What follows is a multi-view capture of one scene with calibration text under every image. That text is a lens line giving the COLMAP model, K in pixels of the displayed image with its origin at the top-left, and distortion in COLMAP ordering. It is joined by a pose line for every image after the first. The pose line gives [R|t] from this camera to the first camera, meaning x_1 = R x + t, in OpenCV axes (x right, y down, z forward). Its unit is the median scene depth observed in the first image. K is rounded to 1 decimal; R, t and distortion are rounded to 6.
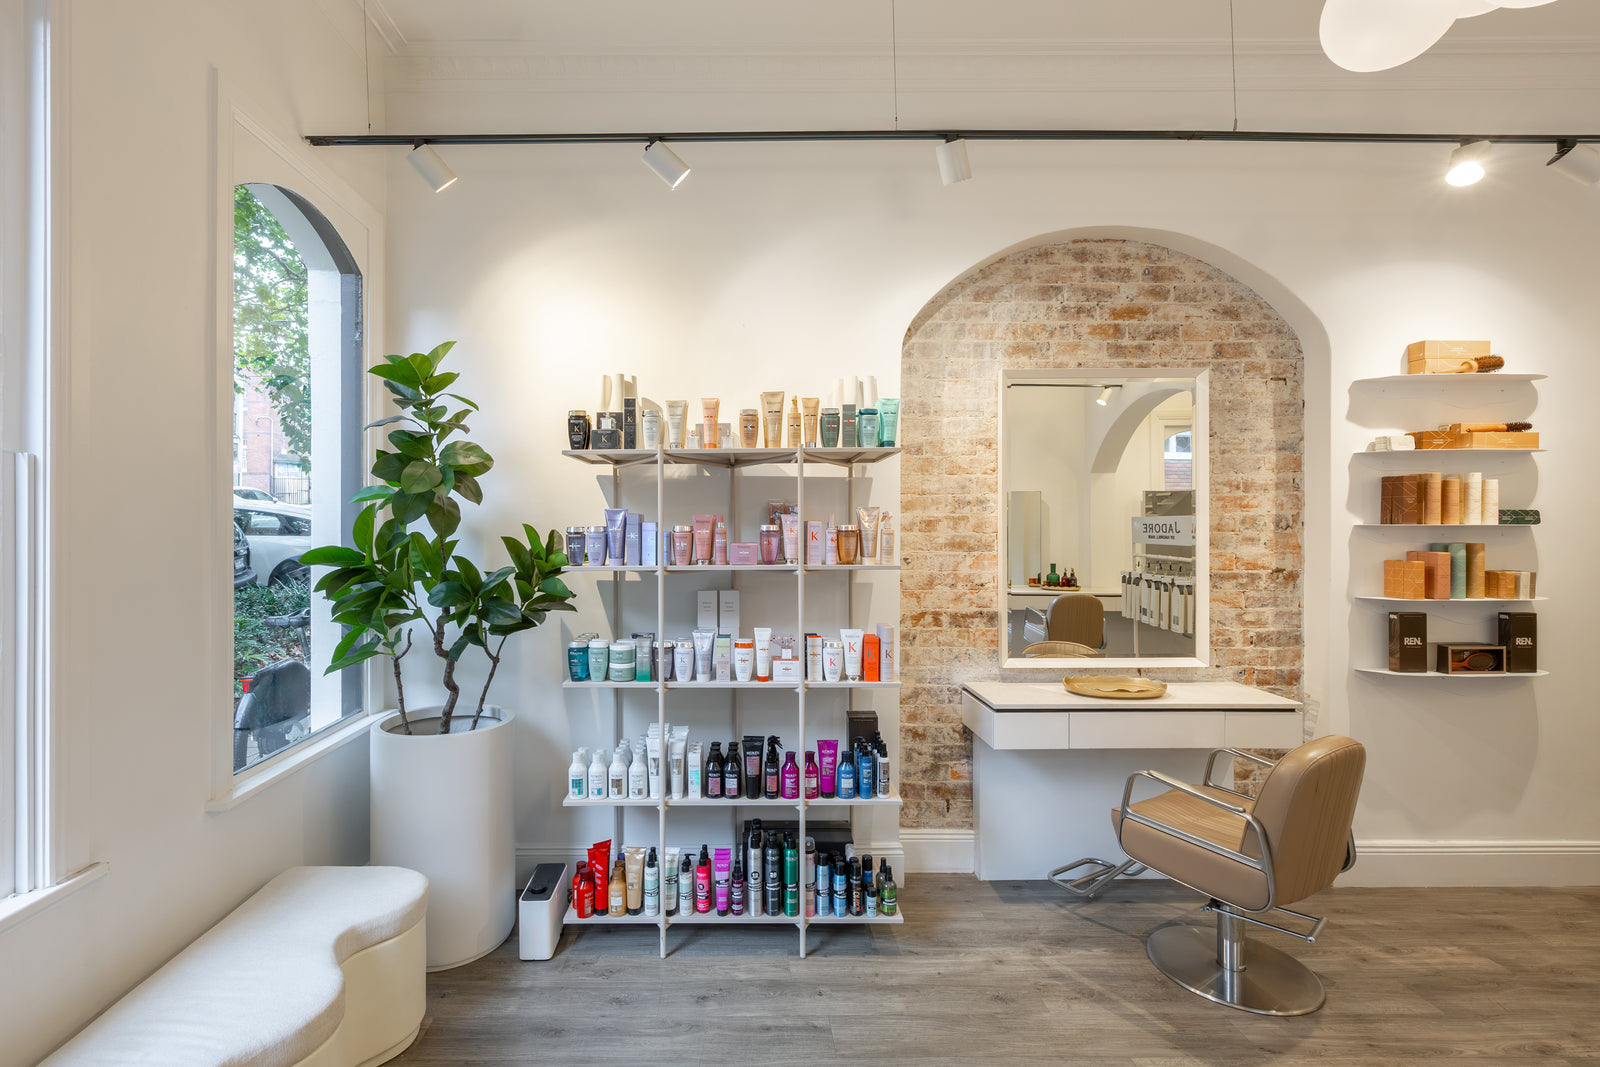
lens RADIAL K [[698.0, 0, 800.0], [0, 698.0, 533.5], [0, 0, 1]] dist [0.001117, -0.000005]
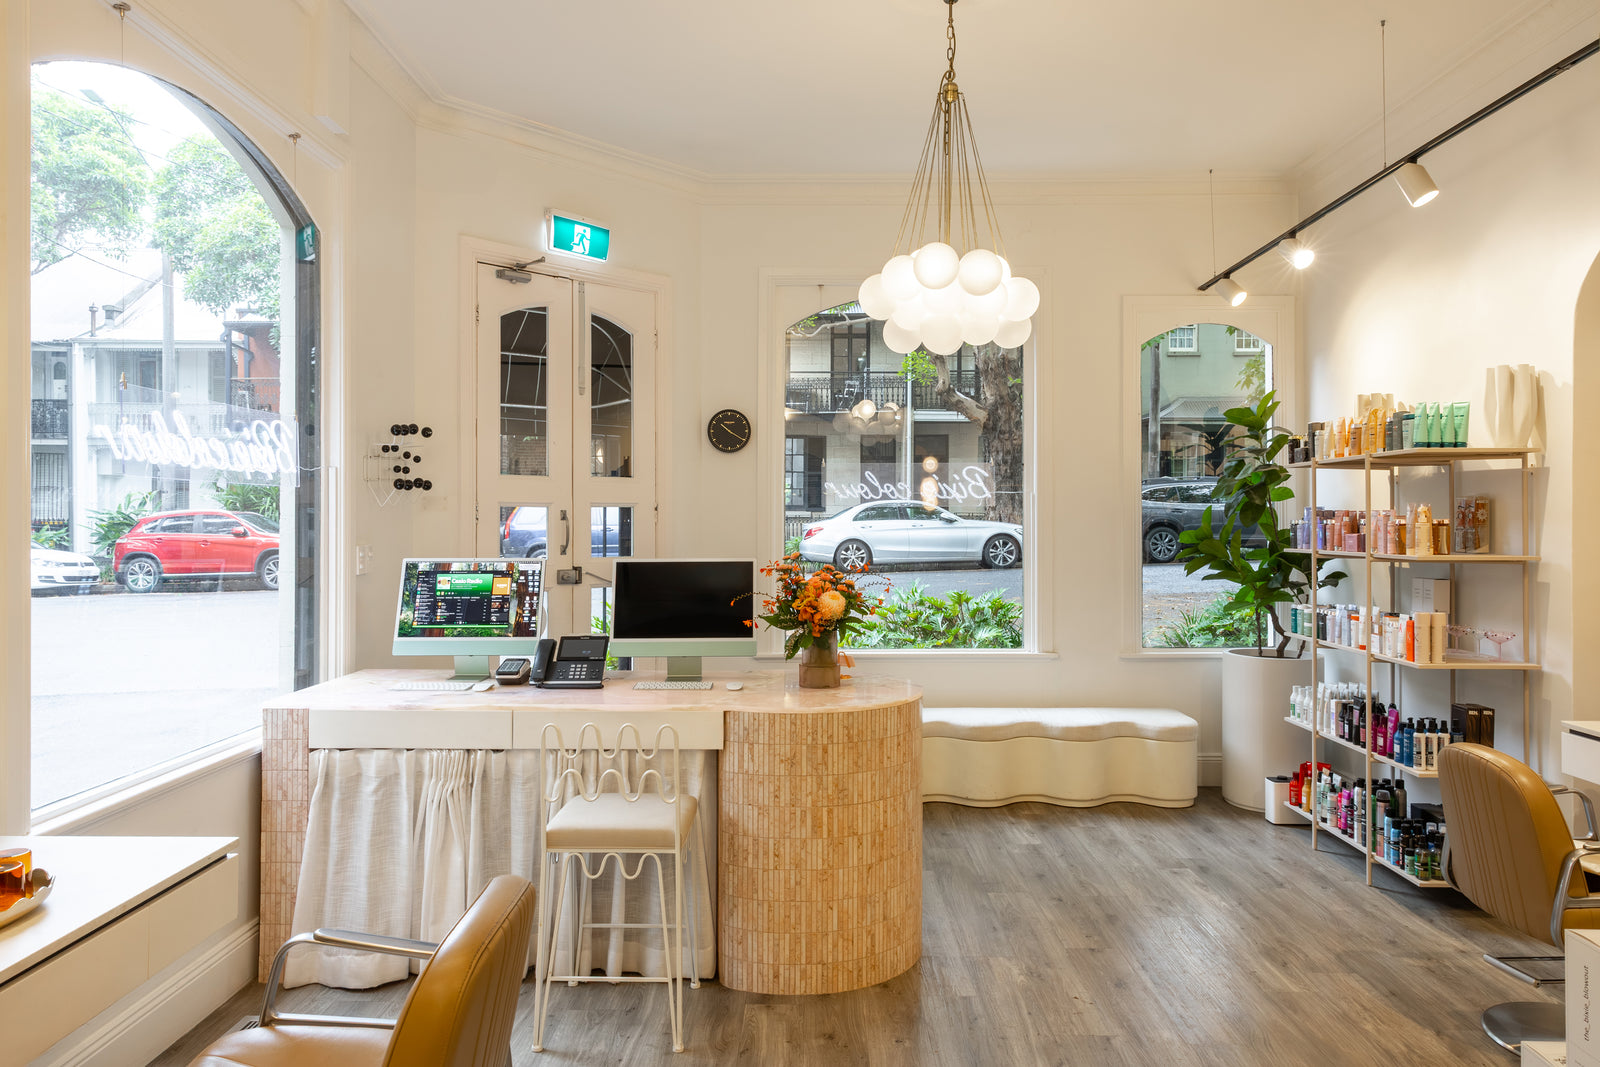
lens RADIAL K [[3028.1, 0, 800.0], [0, 3028.1, 533.5], [0, 0, 1]] dist [0.089062, 0.104416]
pose [[-0.022186, 0.007280, -0.999727, 5.279145], [0.003445, 0.999968, 0.007205, -0.026816], [0.999748, -0.003284, -0.022210, 0.160910]]
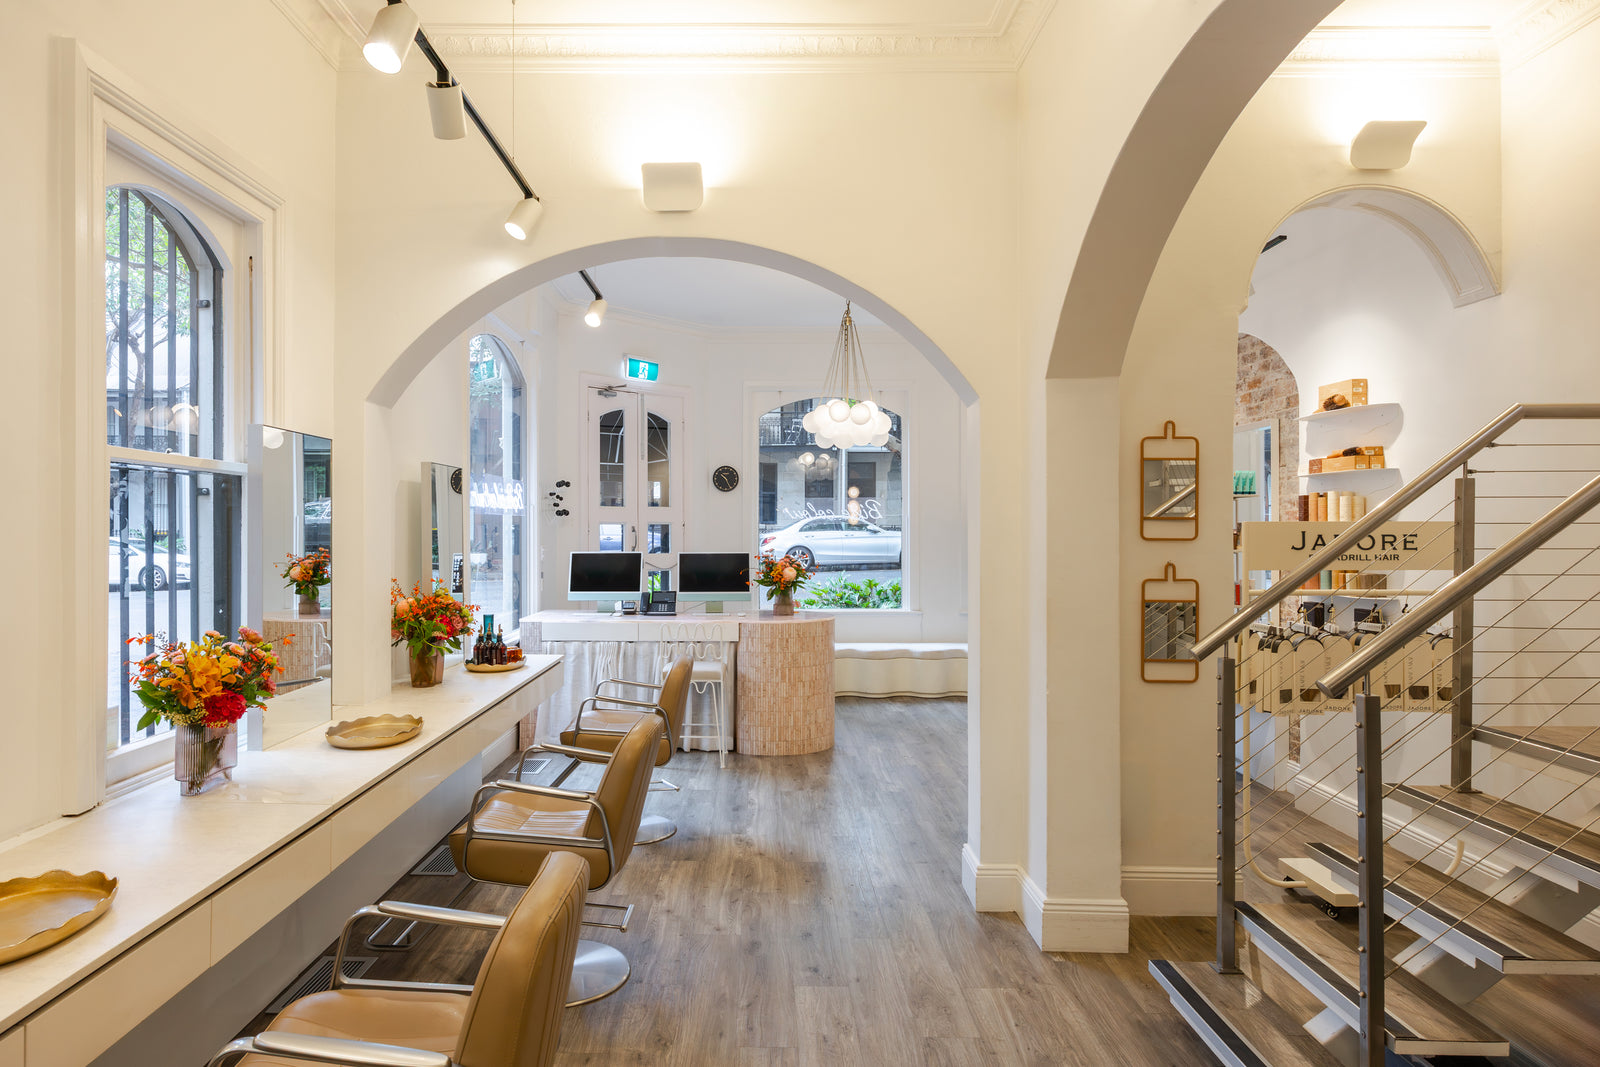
lens RADIAL K [[3028.1, 0, 800.0], [0, 3028.1, 533.5], [0, 0, 1]] dist [0.089062, 0.104416]
pose [[-0.004094, 0.003892, -0.999984, 9.793133], [0.004548, 0.999982, 0.003873, -0.044668], [0.999981, -0.004532, -0.004111, 0.176406]]
